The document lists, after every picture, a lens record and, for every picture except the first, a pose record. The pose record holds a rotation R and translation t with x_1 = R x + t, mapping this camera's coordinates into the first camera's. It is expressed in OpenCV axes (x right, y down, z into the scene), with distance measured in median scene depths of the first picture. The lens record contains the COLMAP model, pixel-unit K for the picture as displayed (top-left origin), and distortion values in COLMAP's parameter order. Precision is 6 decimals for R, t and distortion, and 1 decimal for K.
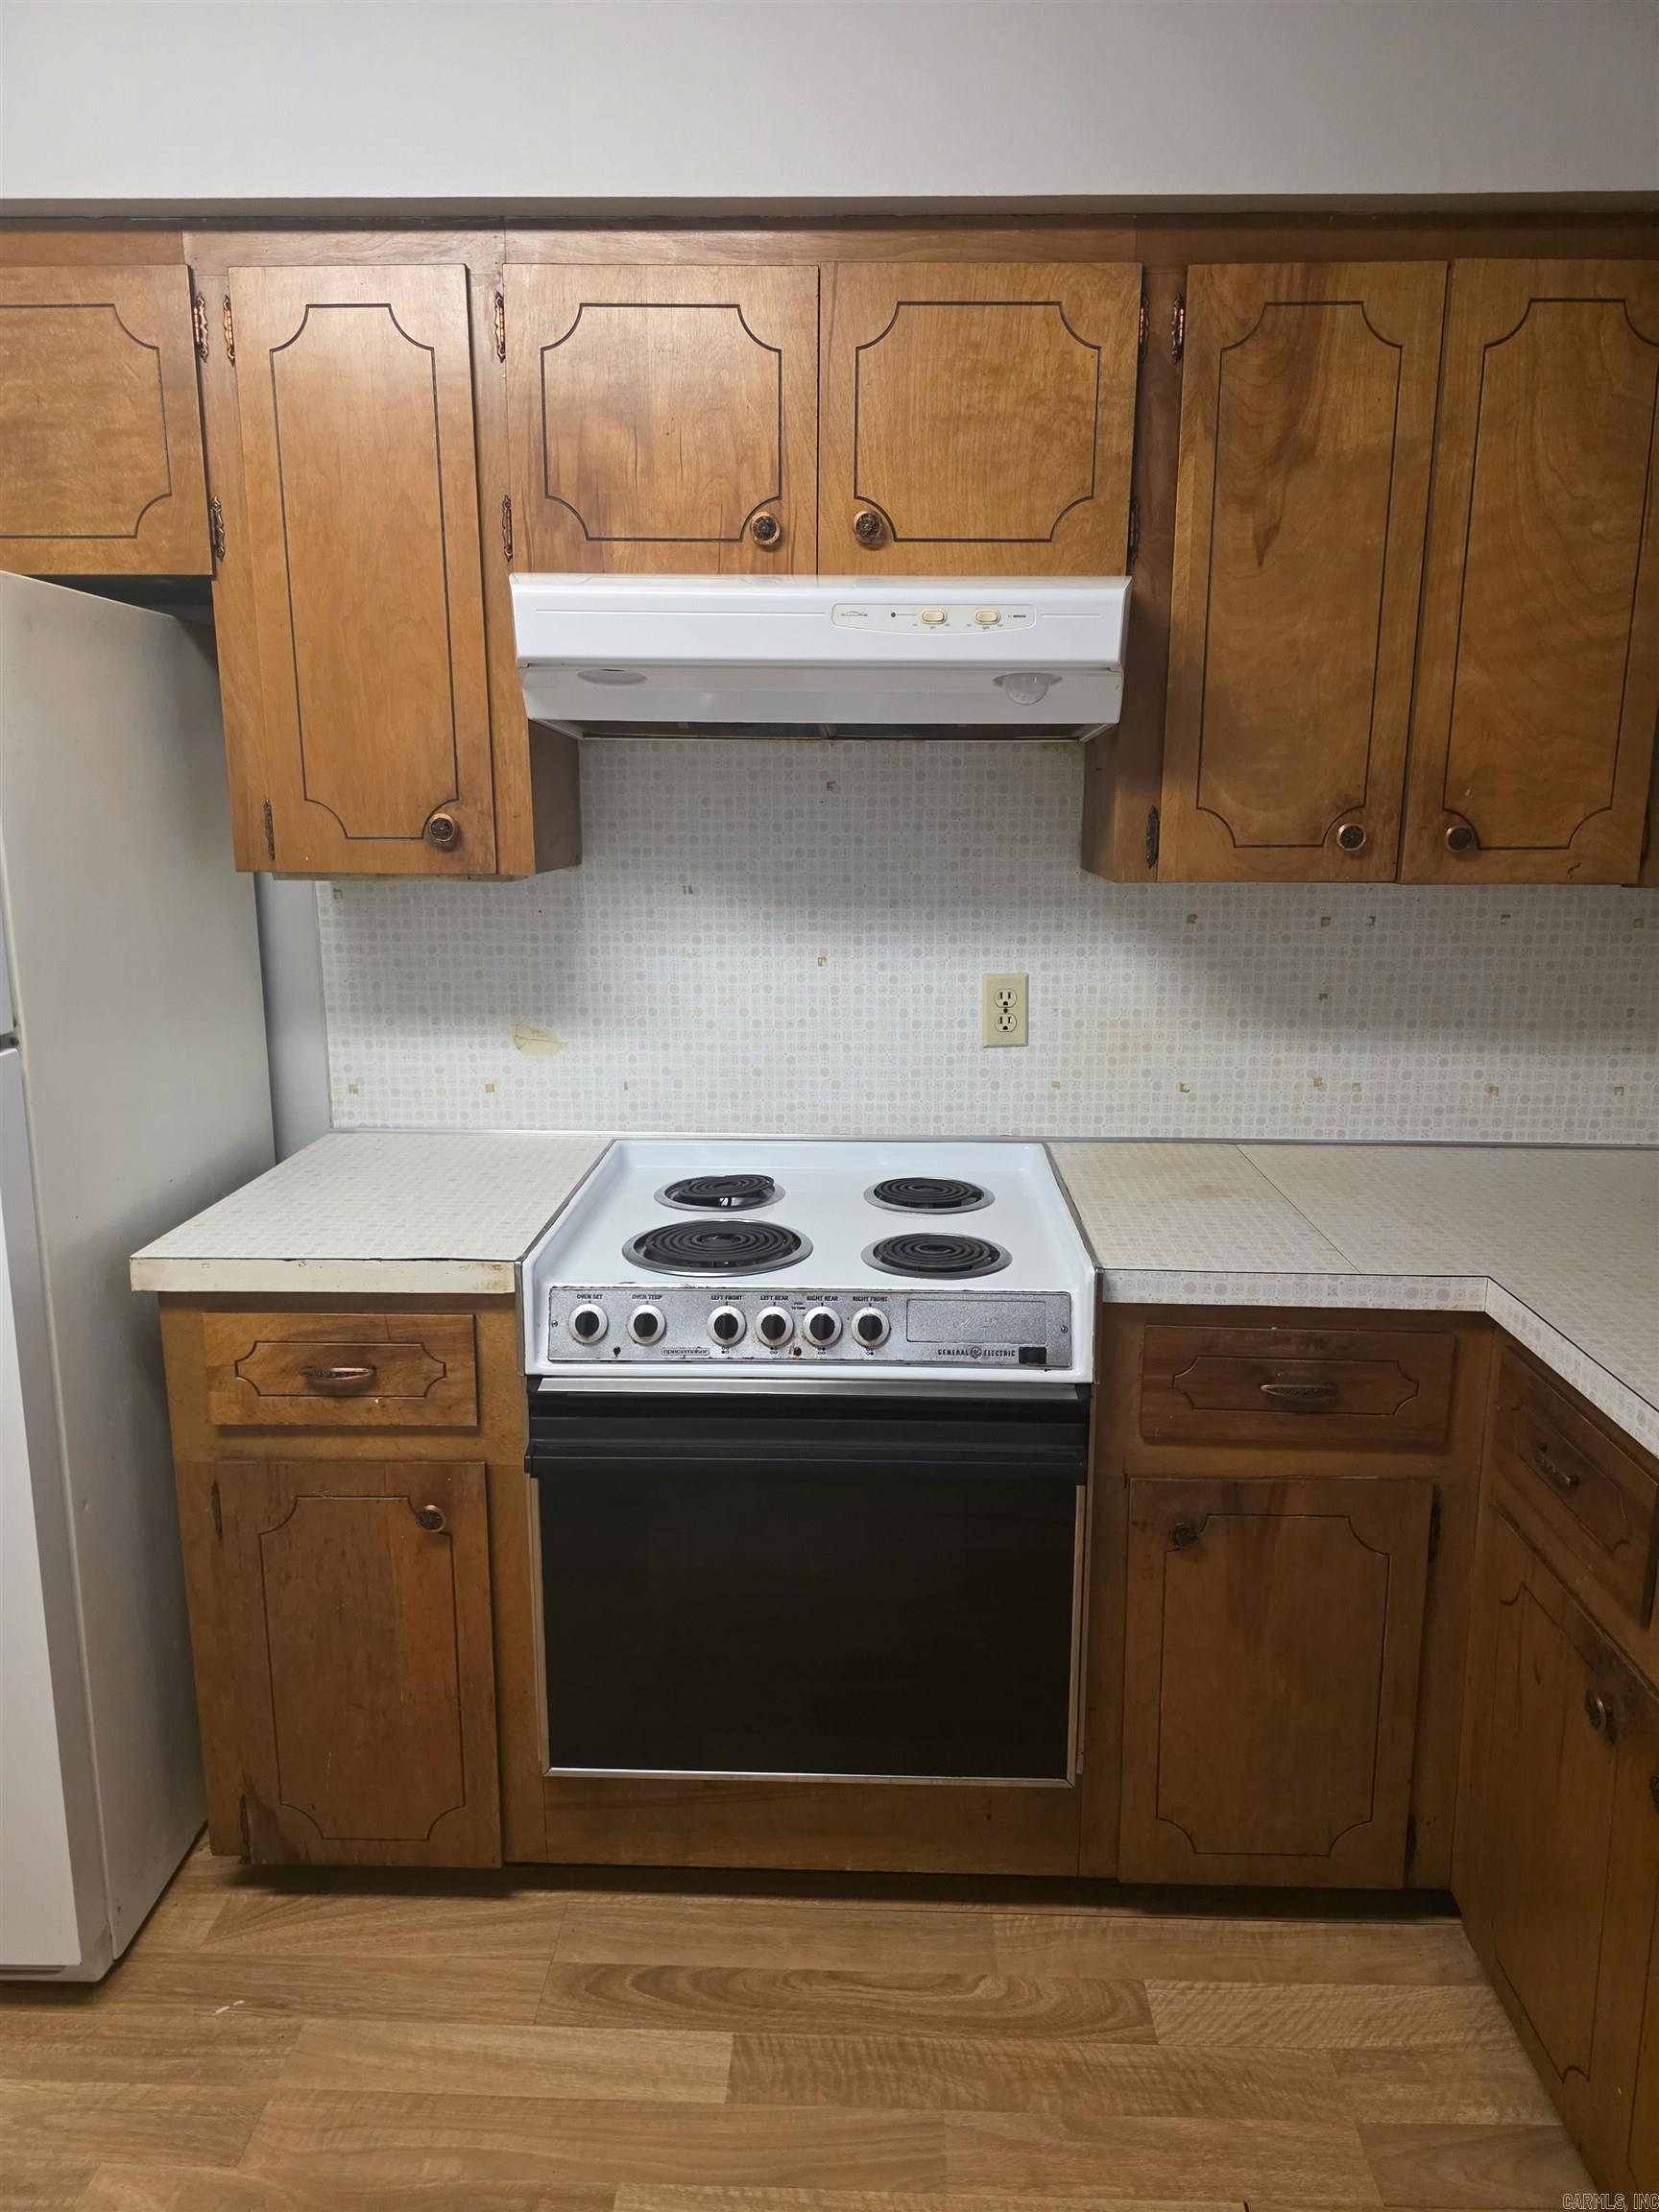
lens RADIAL K [[1488.7, 0, 833.3], [0, 1488.7, 1099.2], [0, 0, 1]] dist [0.024816, -0.006424]
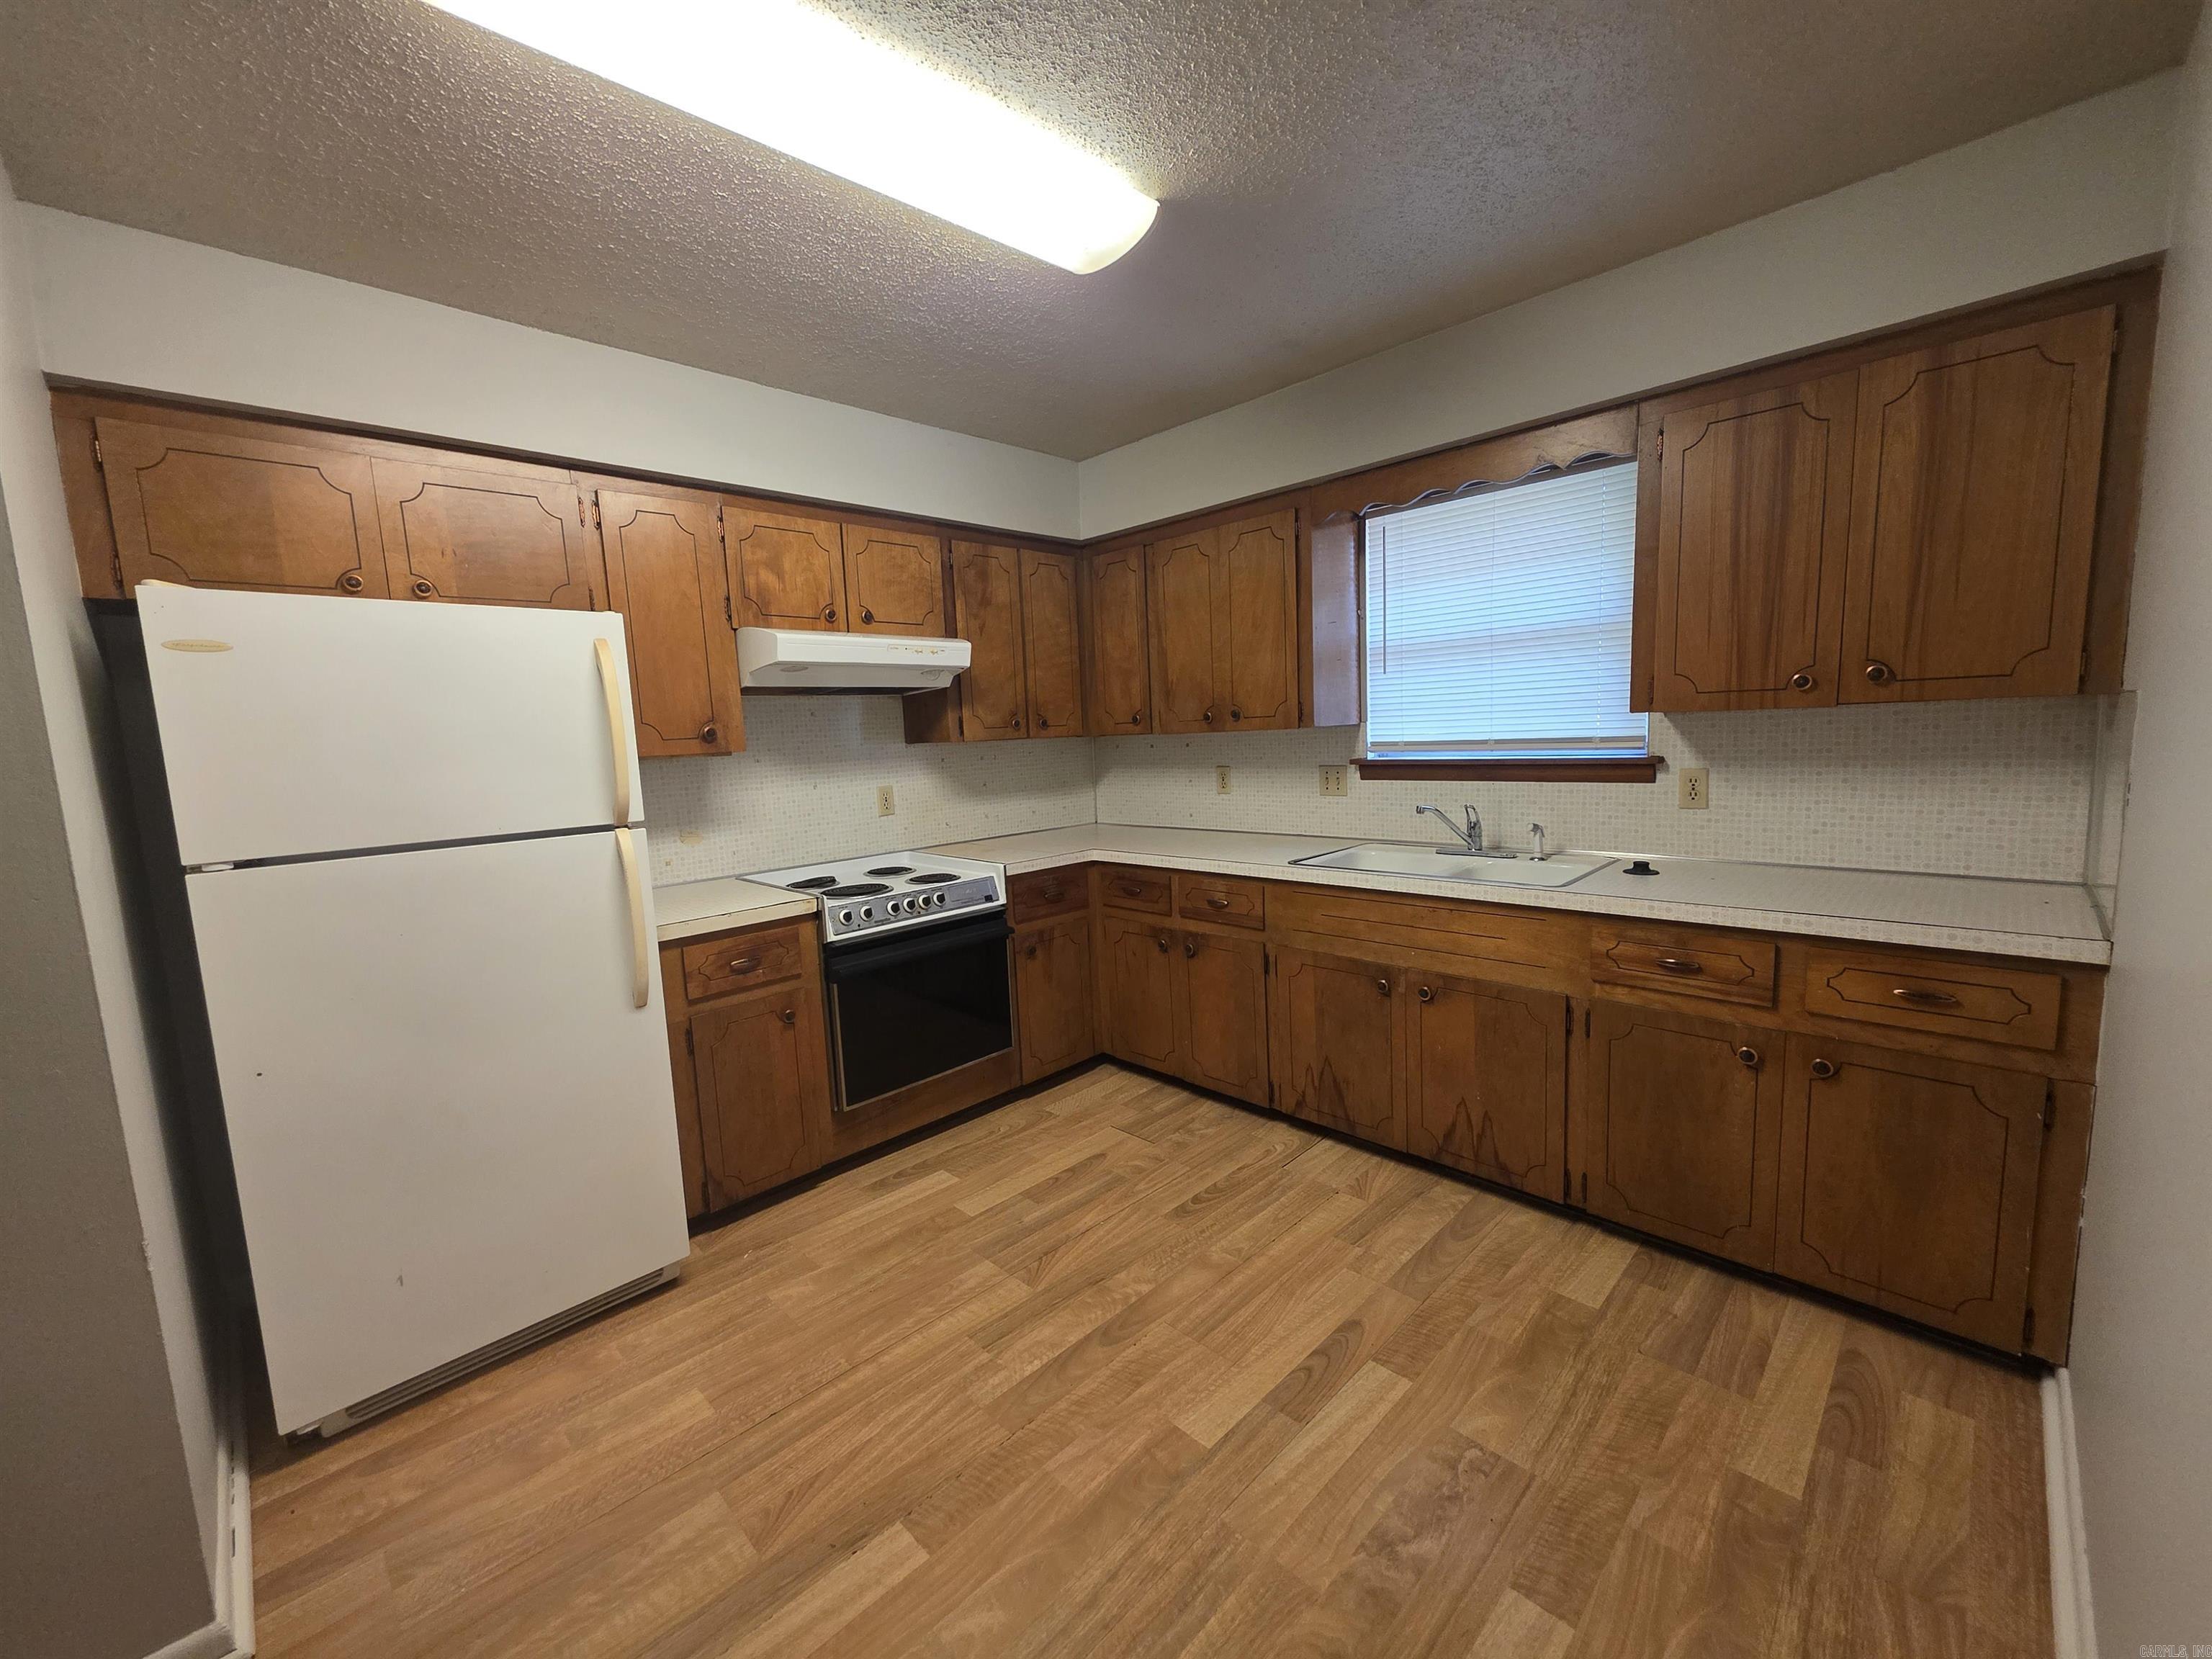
lens RADIAL K [[883.9, 0, 1107.0], [0, 883.9, 834.3], [0, 0, 1]] dist [-0.000490, -0.000039]
pose [[0.686499, -0.121455, 0.716916, -0.878173], [0.191833, 0.981272, -0.017454, 0.116980], [-0.701370, 0.149511, 0.696941, -0.367969]]
